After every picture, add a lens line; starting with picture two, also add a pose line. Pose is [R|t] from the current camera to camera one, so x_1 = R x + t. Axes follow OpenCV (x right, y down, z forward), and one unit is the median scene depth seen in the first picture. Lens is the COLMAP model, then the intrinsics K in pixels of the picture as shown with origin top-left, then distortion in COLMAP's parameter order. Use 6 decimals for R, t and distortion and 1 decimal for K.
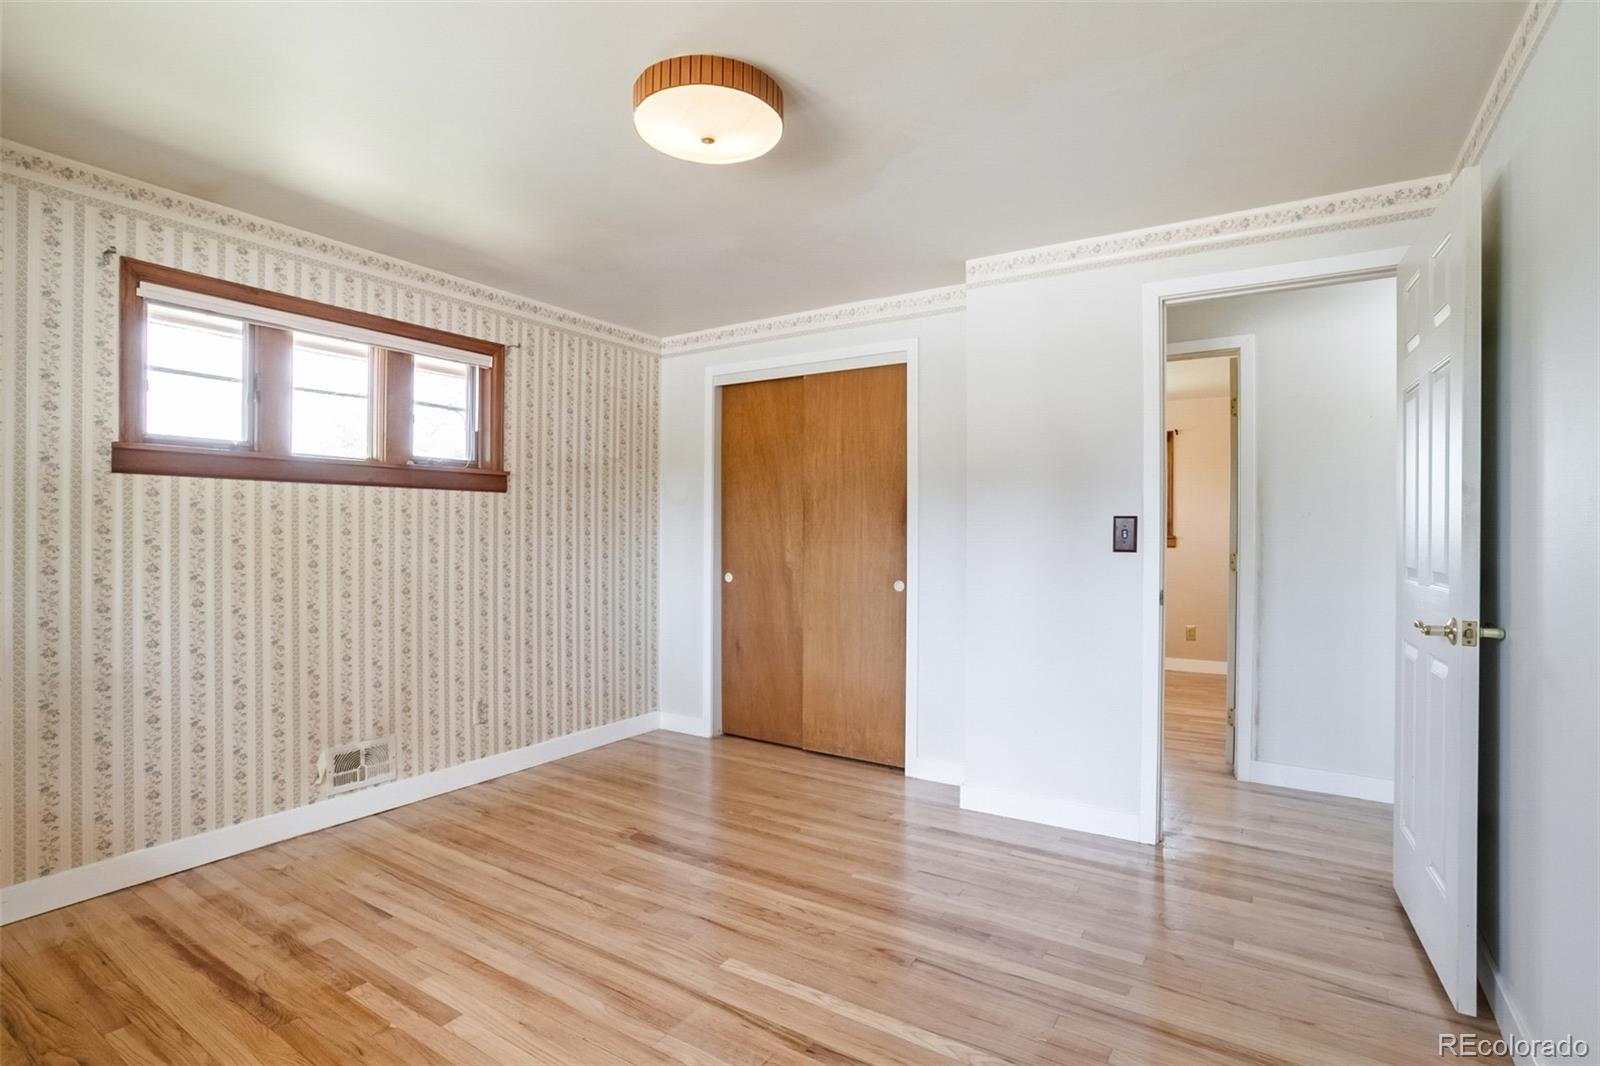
lens RADIAL K [[773.4, 0, 800.4], [0, 773.4, 531.3], [0, 0, 1]] dist [-0.052318, 0.015569]
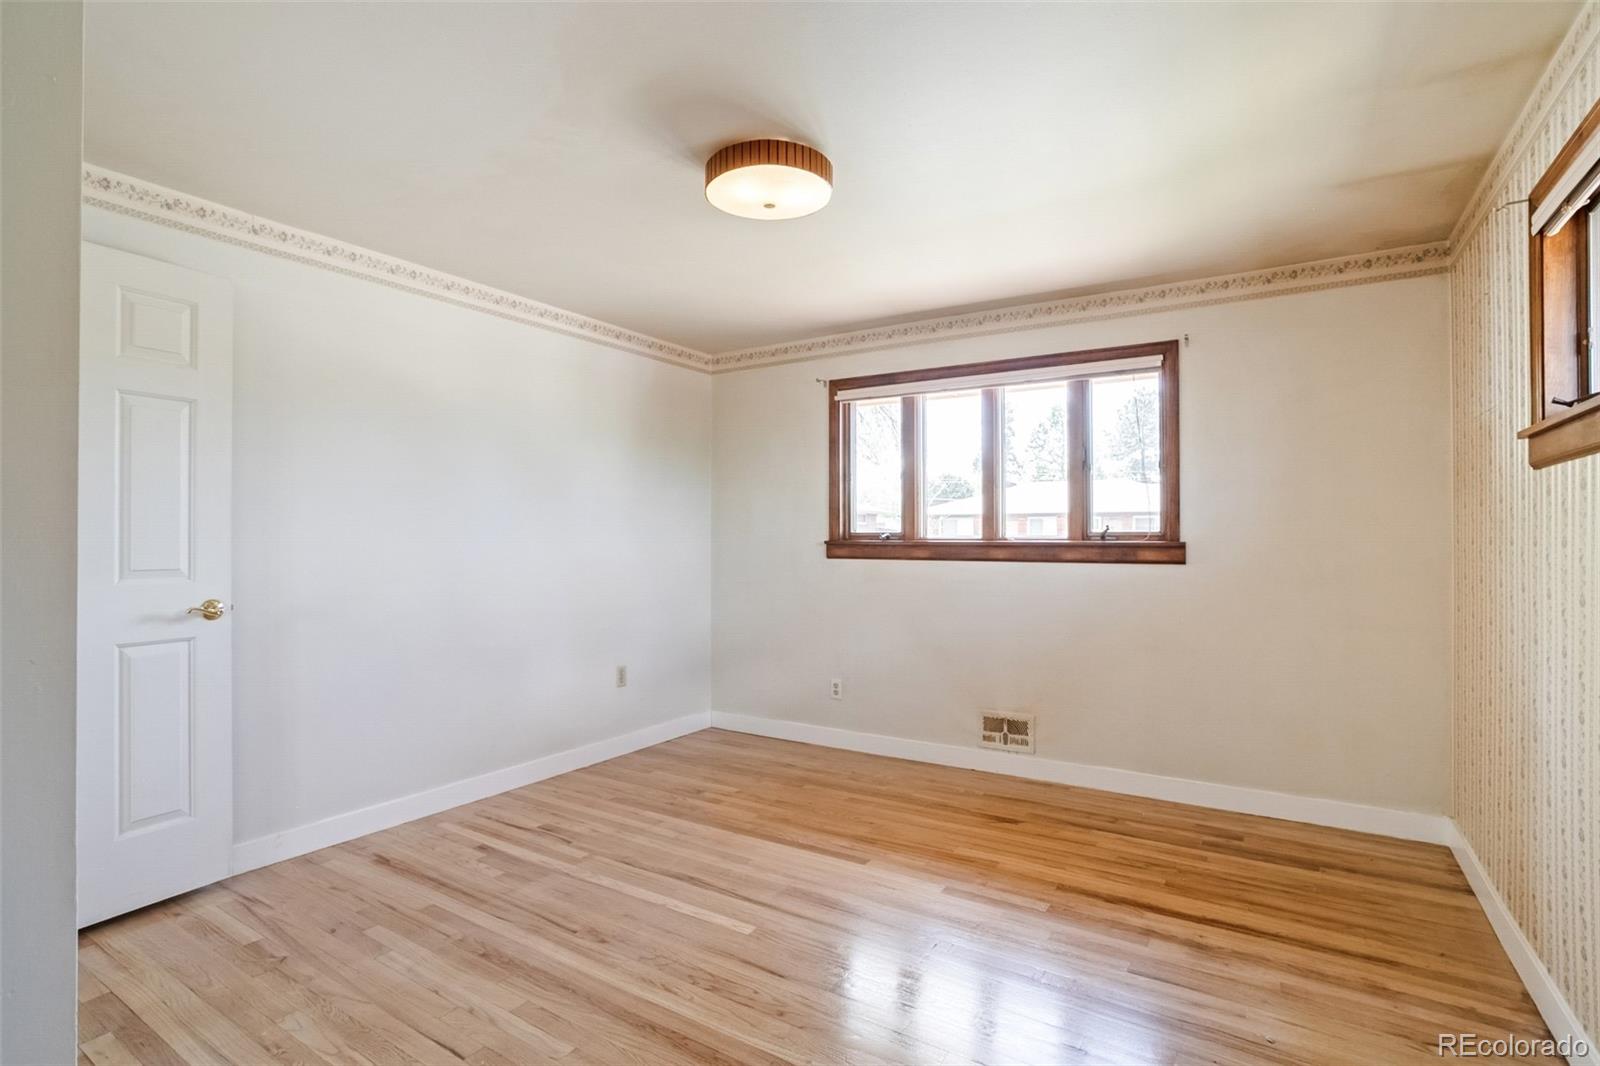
lens RADIAL K [[773.4, 0, 798.1], [0, 773.4, 535.2], [0, 0, 1]] dist [-0.052318, 0.015569]
pose [[-0.999963, -0.006795, -0.005281, -0.108125], [-0.006767, 0.999963, -0.005275, 0.000462], [0.005317, -0.005239, -0.999972, 1.458814]]
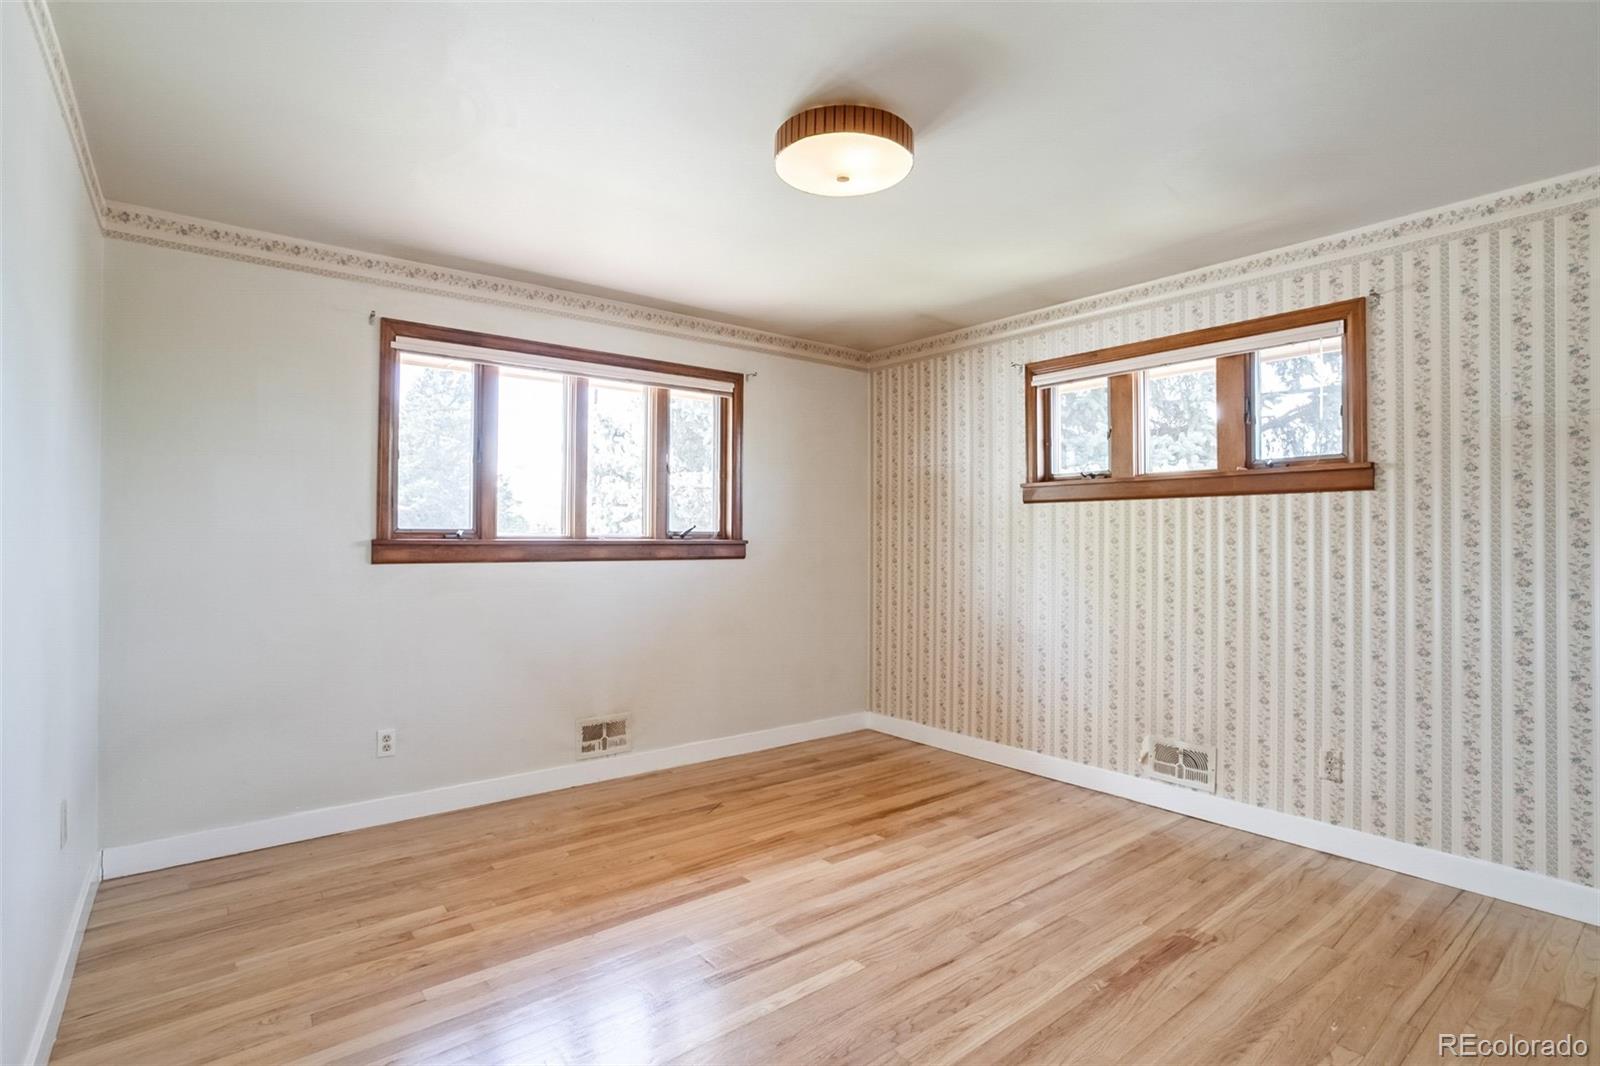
lens RADIAL K [[773.4, 0, 788.3], [0, 773.4, 533.4], [0, 0, 1]] dist [-0.052318, 0.015569]
pose [[-0.326989, -0.012300, -0.944948, 0.621198], [-0.004250, 0.999924, -0.011545, 0.004151], [0.945019, 0.000241, -0.327016, 0.861553]]
